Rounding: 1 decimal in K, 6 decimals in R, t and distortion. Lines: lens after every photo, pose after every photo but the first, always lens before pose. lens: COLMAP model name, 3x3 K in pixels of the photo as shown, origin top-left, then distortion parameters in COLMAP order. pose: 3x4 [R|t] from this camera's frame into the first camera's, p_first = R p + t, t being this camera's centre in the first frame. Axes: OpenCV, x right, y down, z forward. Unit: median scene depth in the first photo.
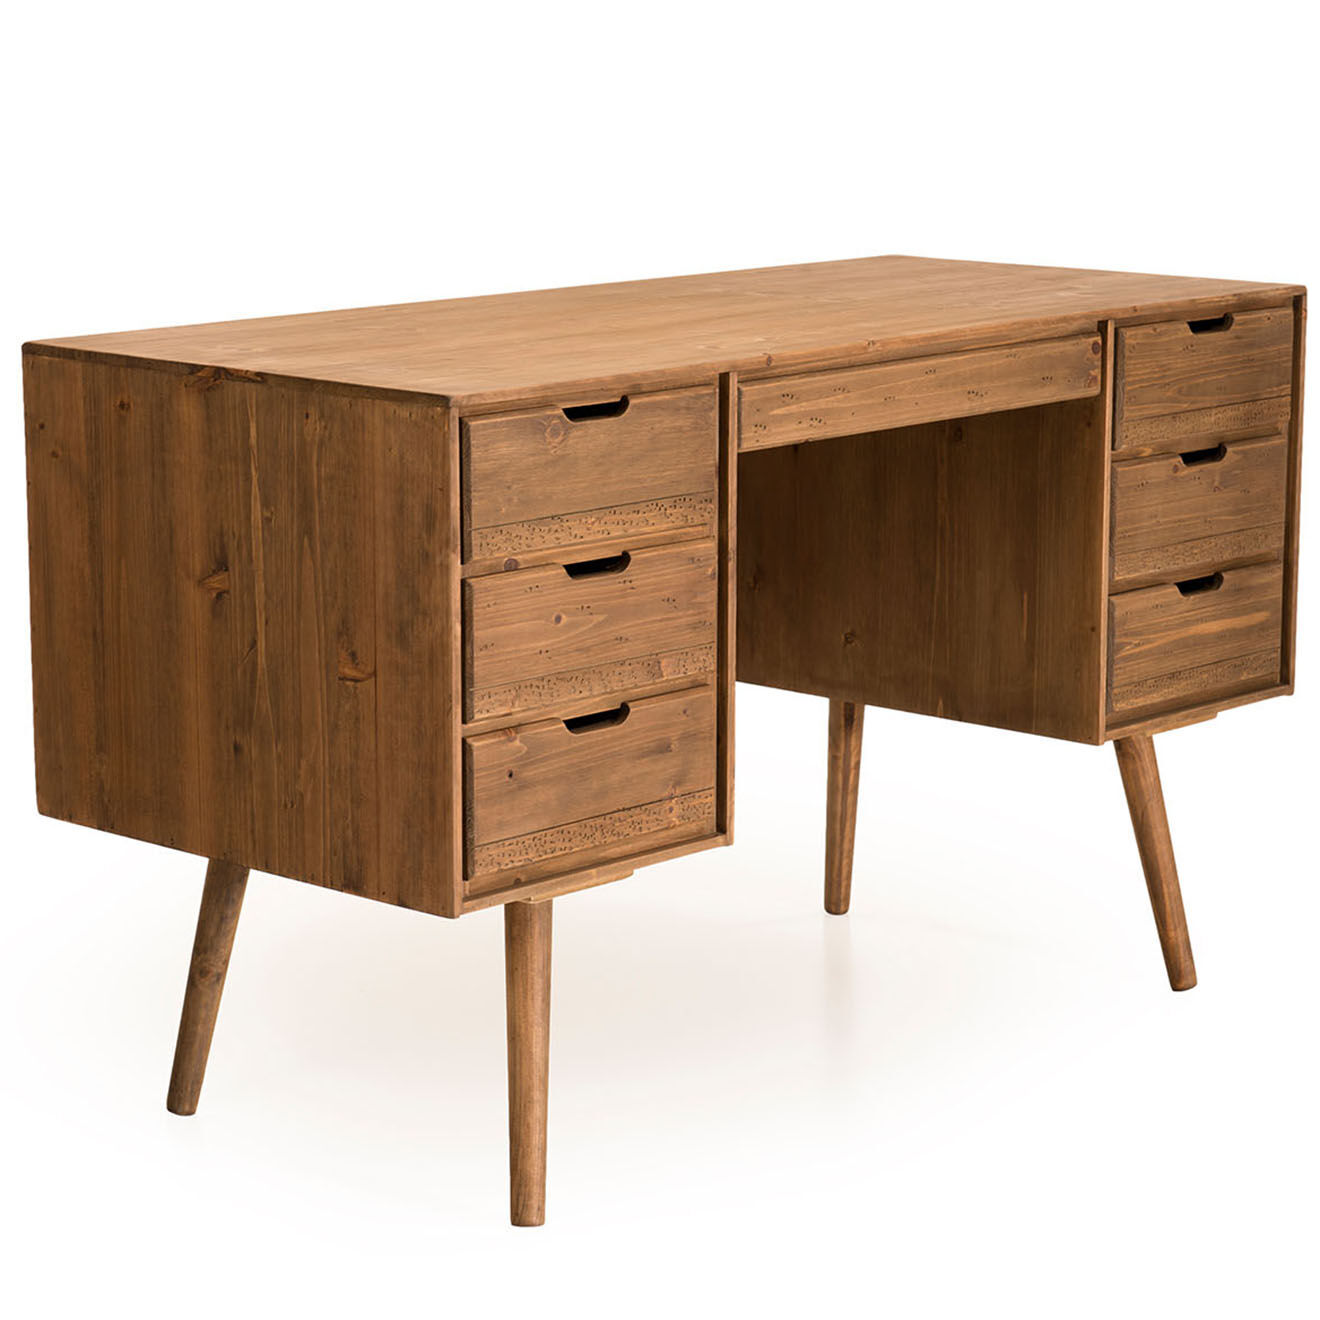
lens RADIAL K [[3532.4, 0, 660.0], [0, 3532.4, 660.0], [0, 0, 1]] dist [0.023357, -0.380189]
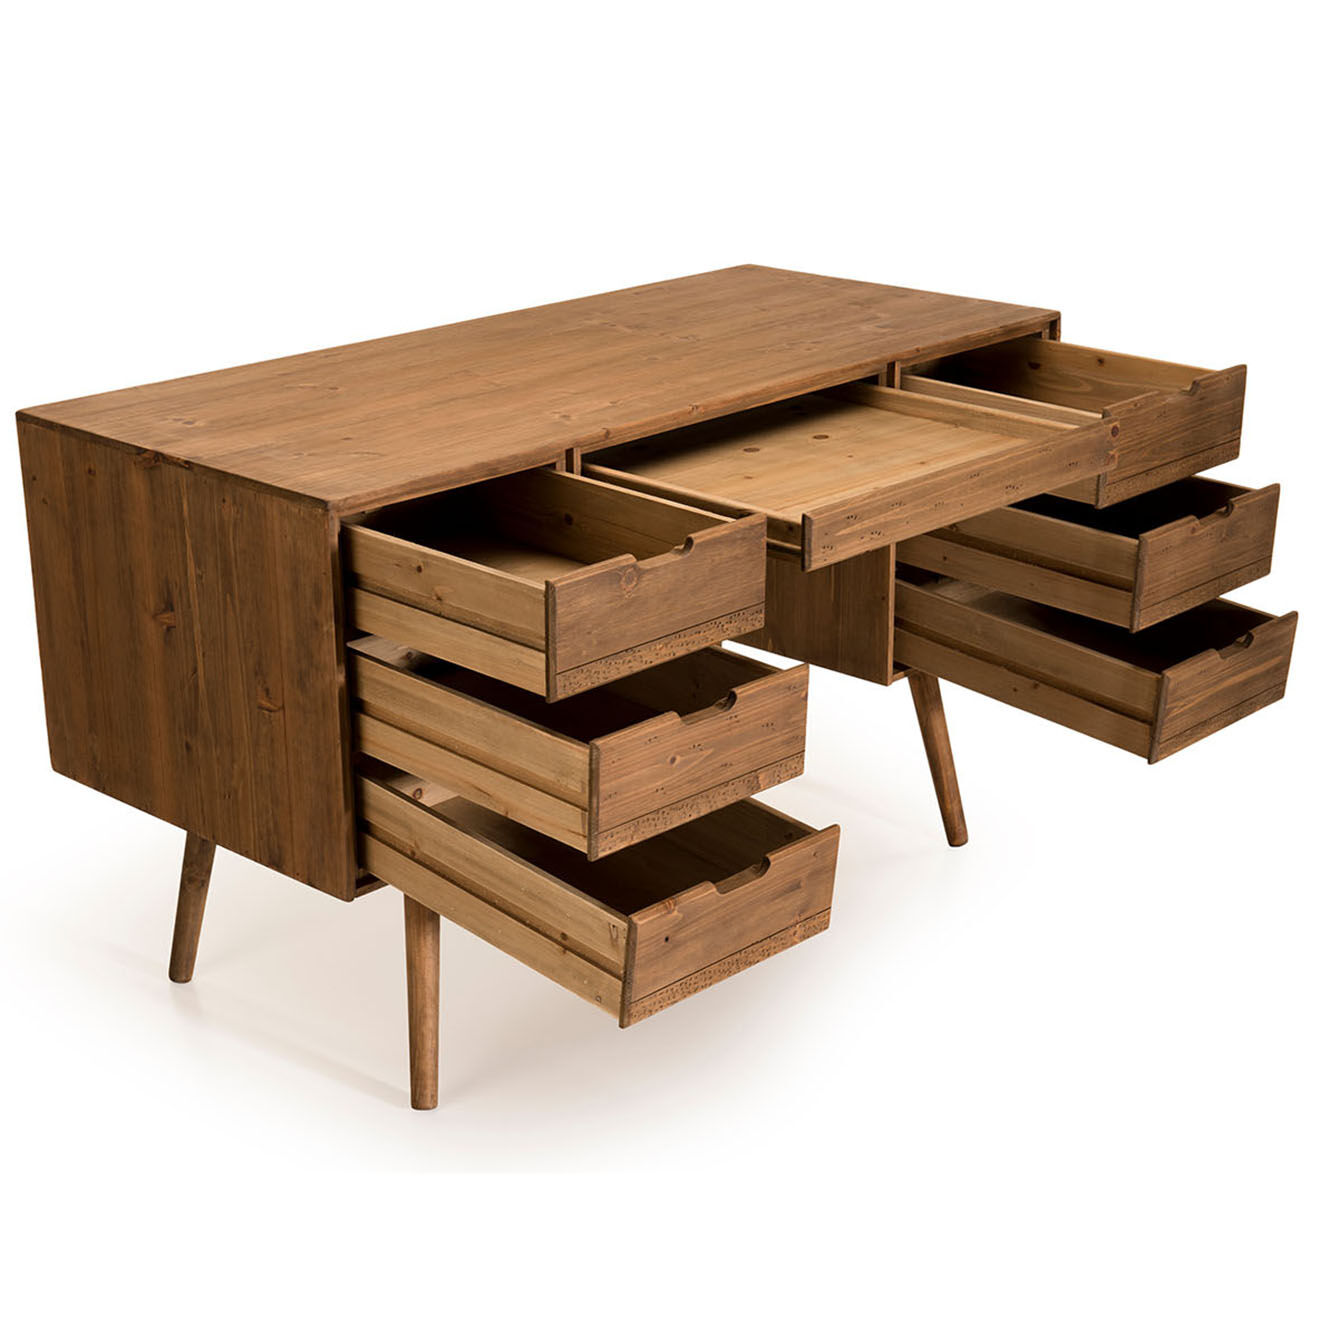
lens RADIAL K [[2330.0, 0, 660.0], [0, 2330.0, 660.0], [0, 0, 1]] dist [0.061292, 0.038323]
pose [[0.999845, -0.002177, -0.017471, 0.064902], [0.004656, 0.989693, 0.143129, -0.125972], [0.016980, -0.143188, 0.989550, 0.178806]]
